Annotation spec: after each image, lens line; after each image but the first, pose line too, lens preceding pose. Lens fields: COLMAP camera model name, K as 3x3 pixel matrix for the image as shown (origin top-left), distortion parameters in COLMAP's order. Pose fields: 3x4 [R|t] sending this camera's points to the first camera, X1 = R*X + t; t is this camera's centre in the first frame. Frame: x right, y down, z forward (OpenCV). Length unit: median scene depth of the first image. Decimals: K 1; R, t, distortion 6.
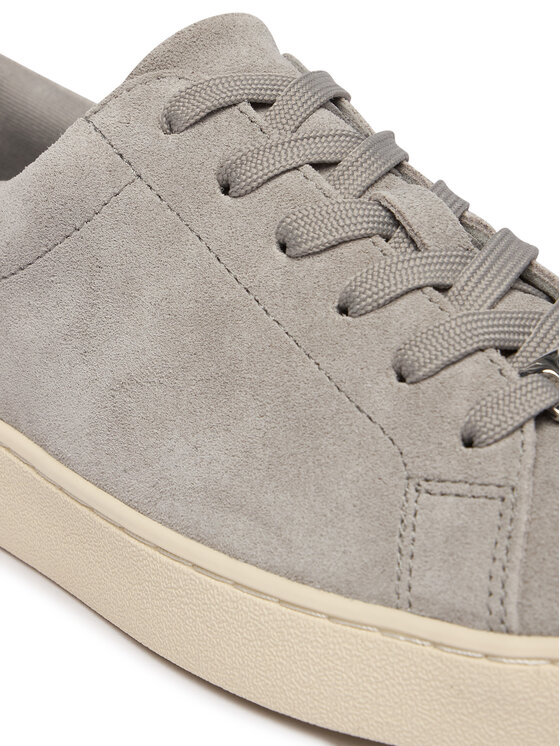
lens RADIAL K [[2240.1, 0, 280.0], [0, 2240.1, 373.0], [0, 0, 1]] dist [-0.002270, 0.301720]
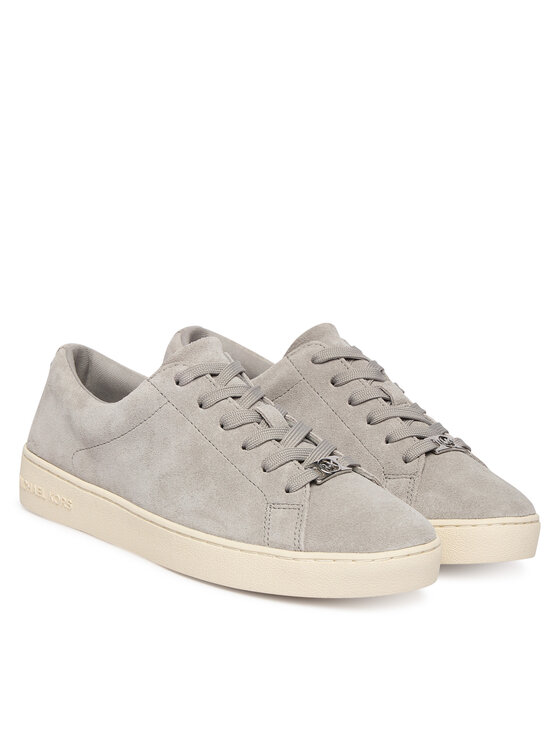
lens RADIAL K [[1966.9, 0, 280.0], [0, 1966.9, 373.0], [0, 0, 1]] dist [0.036208, 0.033125]
pose [[0.996939, 0.002639, 0.078140, -0.122133], [0.005145, 0.995049, -0.099249, 0.126015], [-0.078015, 0.099347, 0.991990, -1.505355]]
